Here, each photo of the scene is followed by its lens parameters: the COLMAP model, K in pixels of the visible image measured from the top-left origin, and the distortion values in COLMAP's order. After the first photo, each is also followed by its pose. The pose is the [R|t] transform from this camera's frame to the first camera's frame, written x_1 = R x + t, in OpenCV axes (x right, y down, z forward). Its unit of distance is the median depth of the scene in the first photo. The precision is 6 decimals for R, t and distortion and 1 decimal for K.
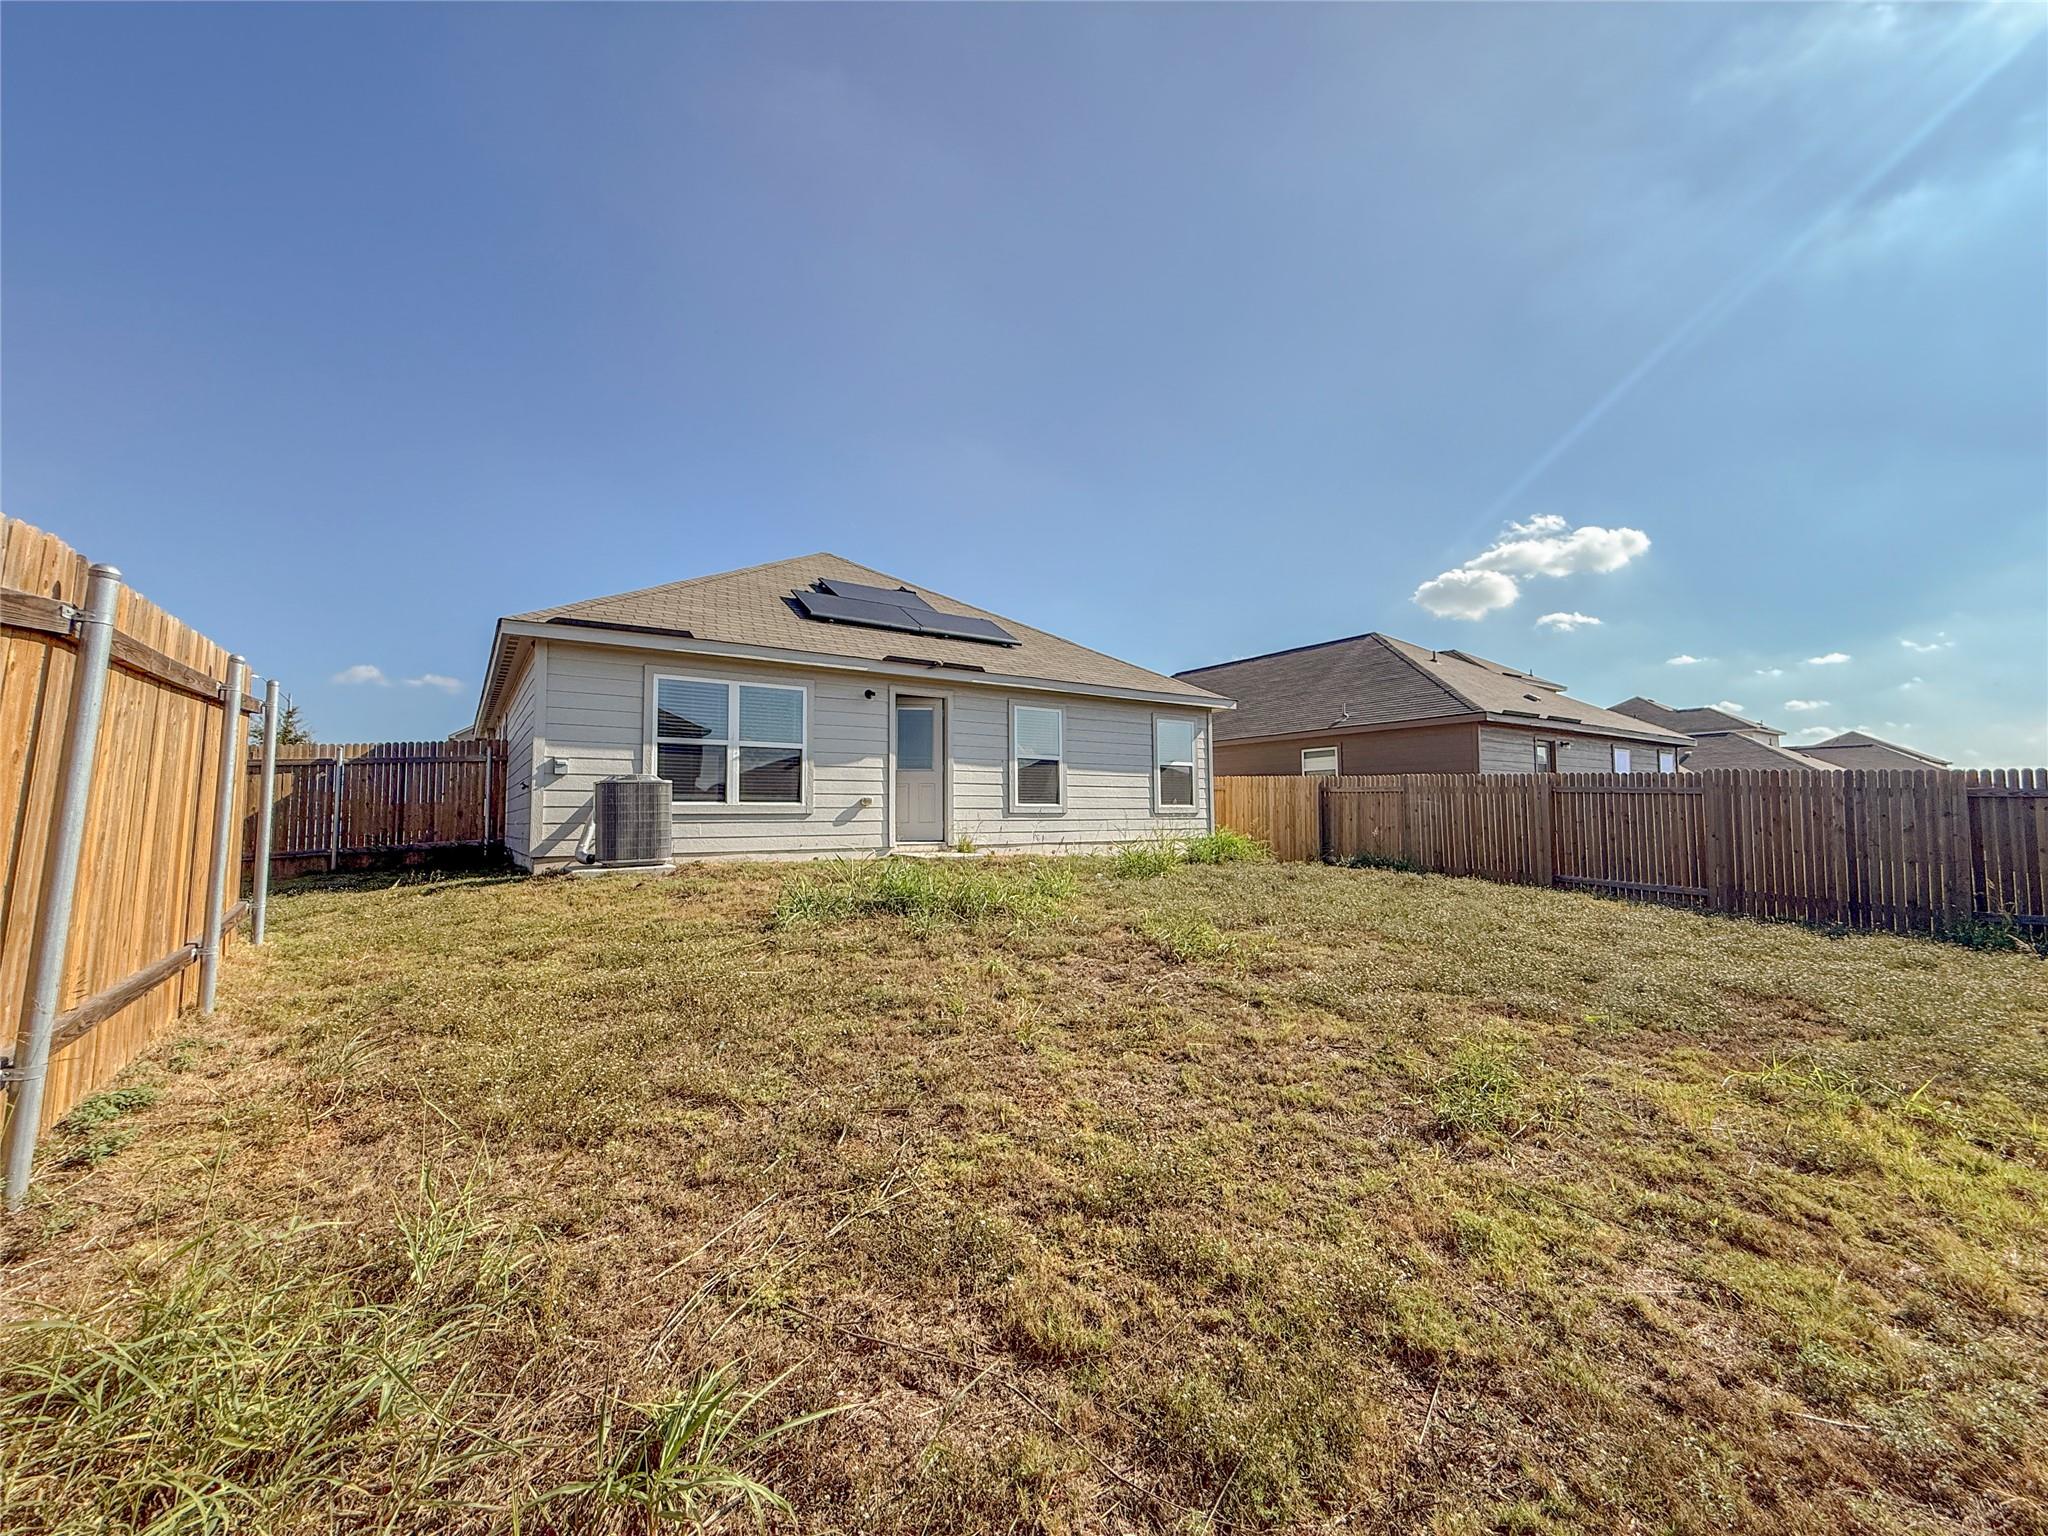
lens RADIAL K [[816.6, 0, 1027.1], [0, 816.6, 769.2], [0, 0, 1]] dist [0.000567, 0.000079]
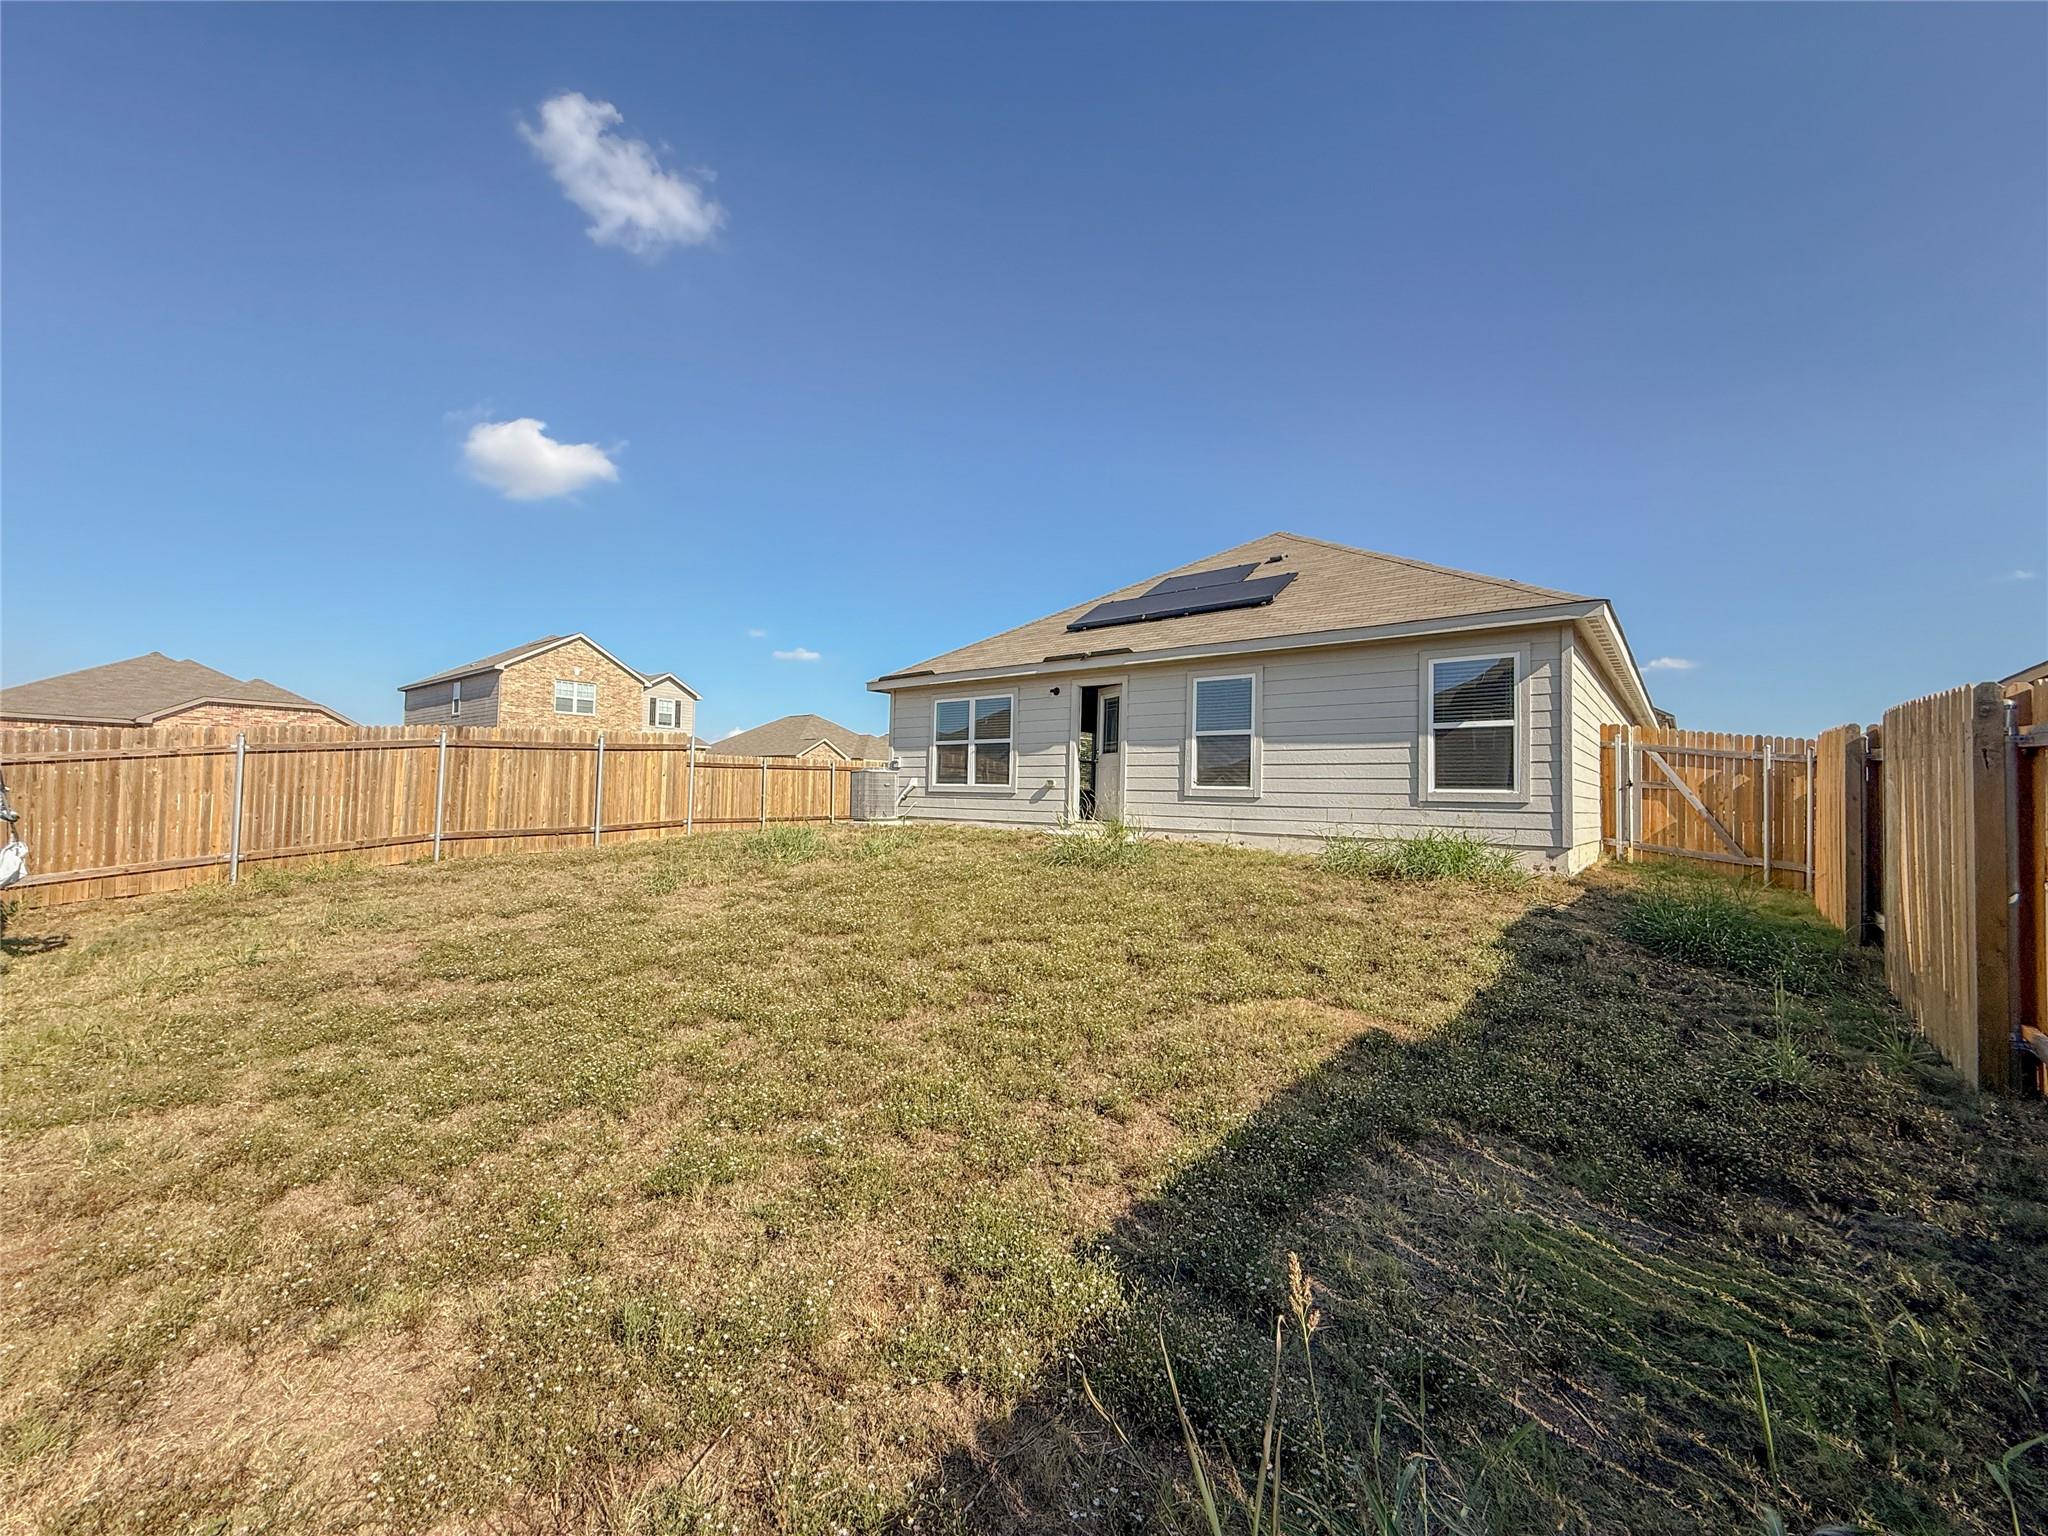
lens RADIAL K [[816.6, 0, 1014.7], [0, 816.6, 759.3], [0, 0, 1]] dist [0.000567, 0.000079]
pose [[0.252042, -0.032603, -0.967167, 0.852307], [0.032178, 0.999162, -0.025296, 0.030352], [0.967181, -0.024746, 0.252880, 0.603524]]
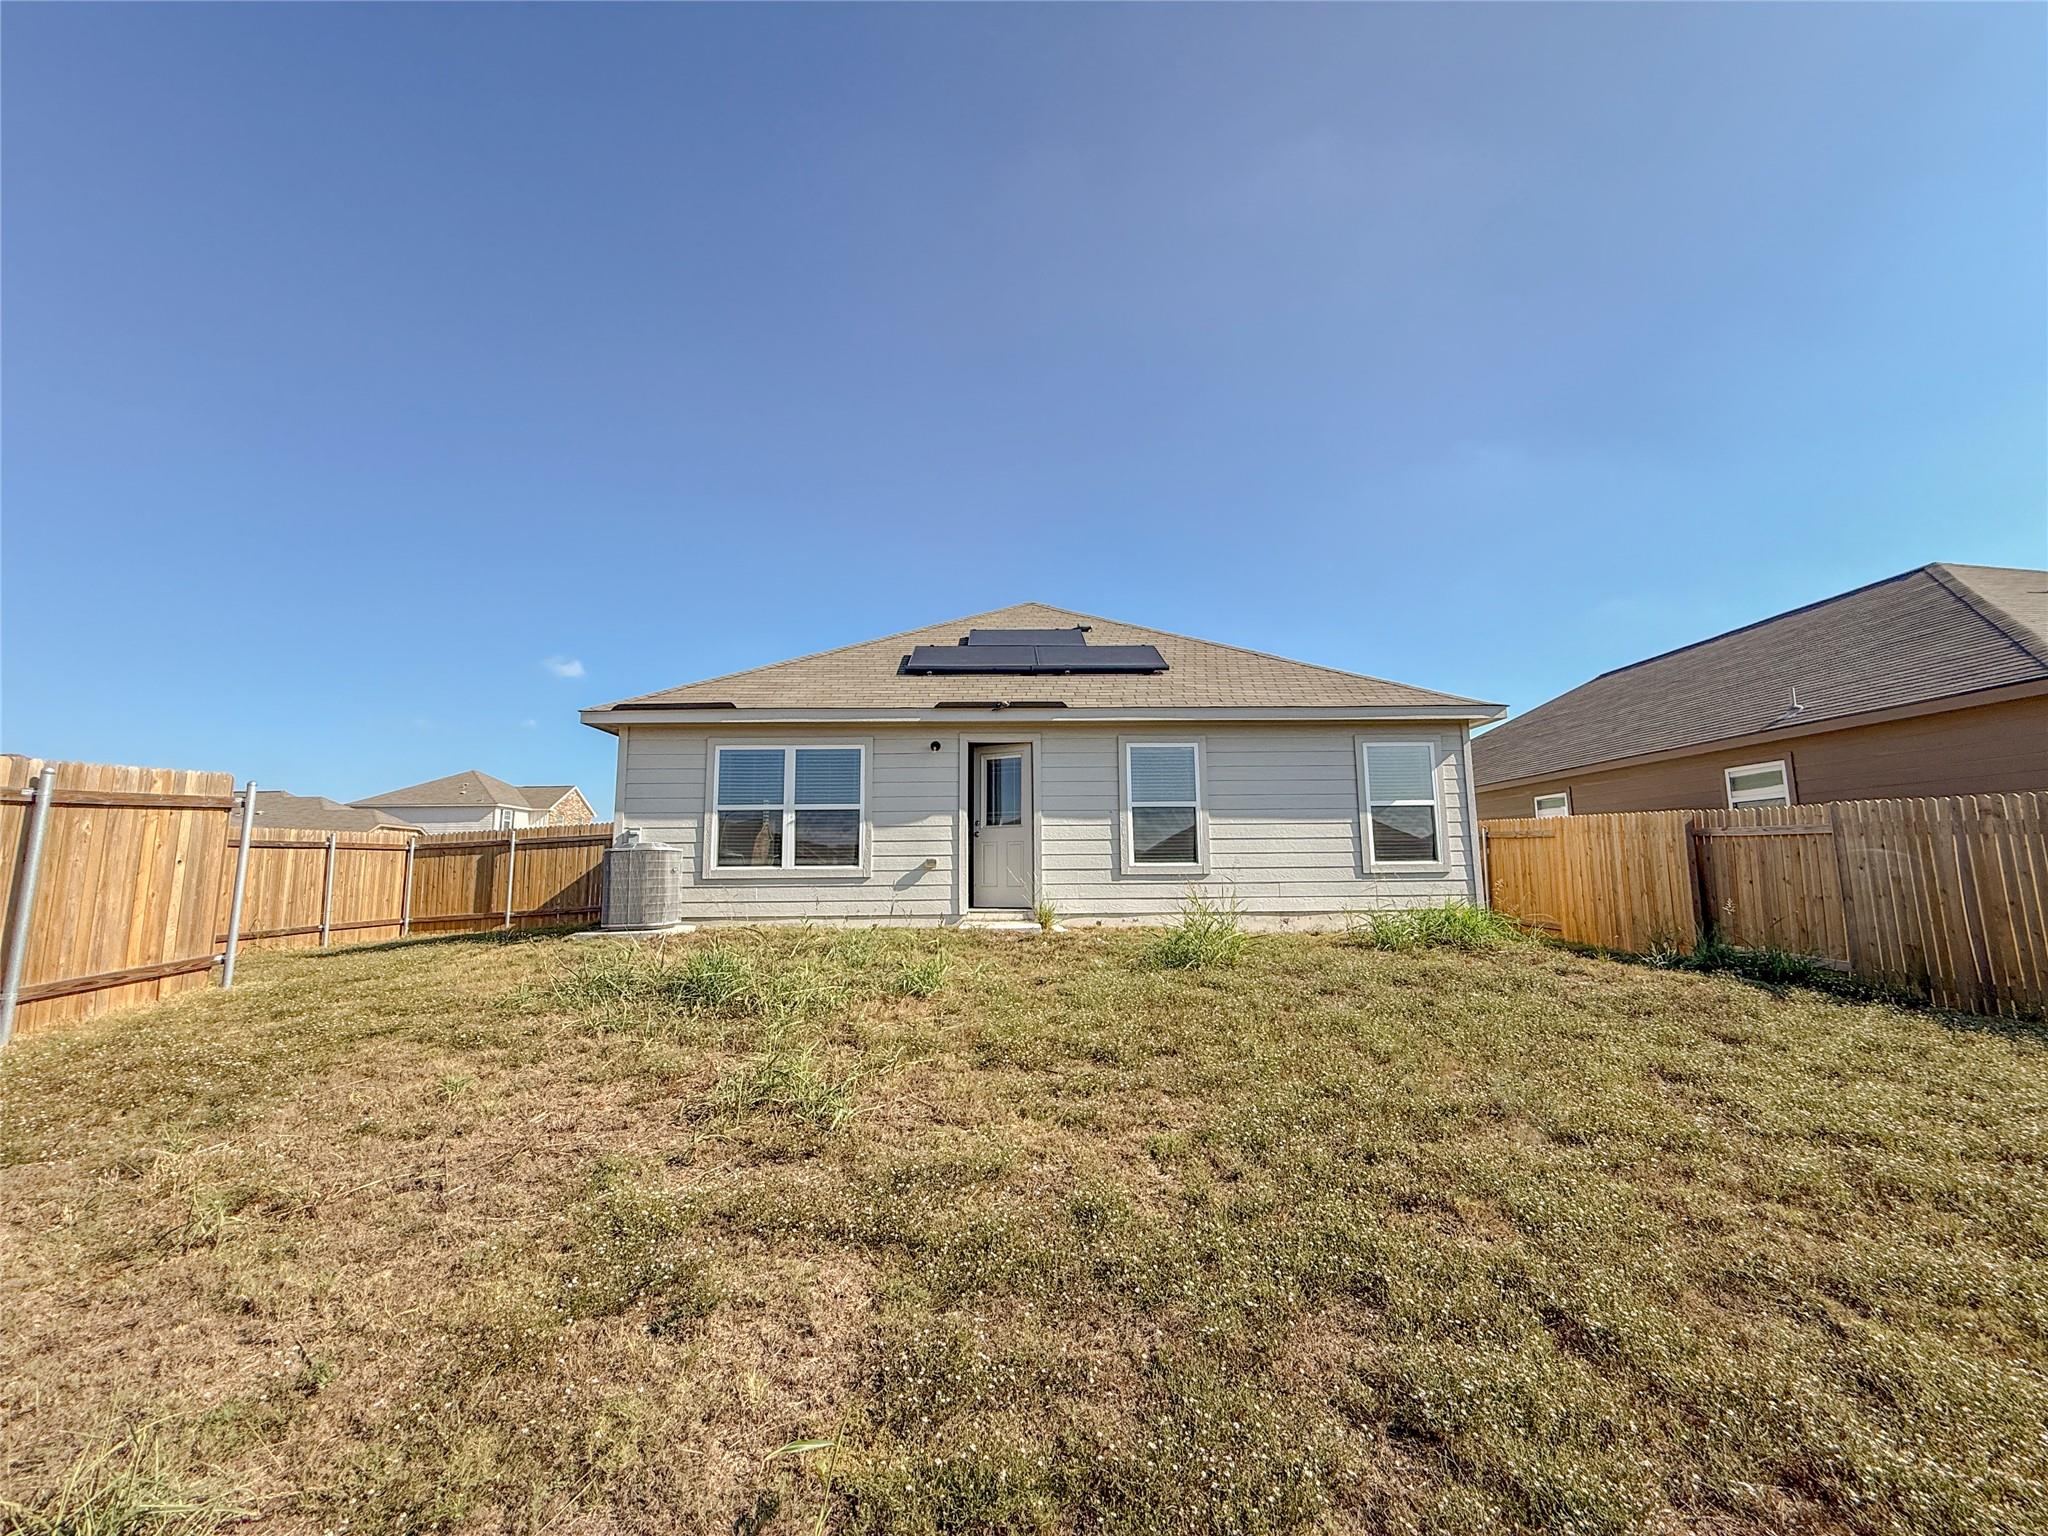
lens RADIAL K [[816.6, 0, 1013.6], [0, 816.6, 765.1], [0, 0, 1]] dist [0.000567, 0.000079]
pose [[0.828923, -0.077891, -0.553913, 0.361662], [0.036999, 0.995724, -0.084650, 0.009955], [0.558138, 0.049674, 0.828260, 0.269435]]
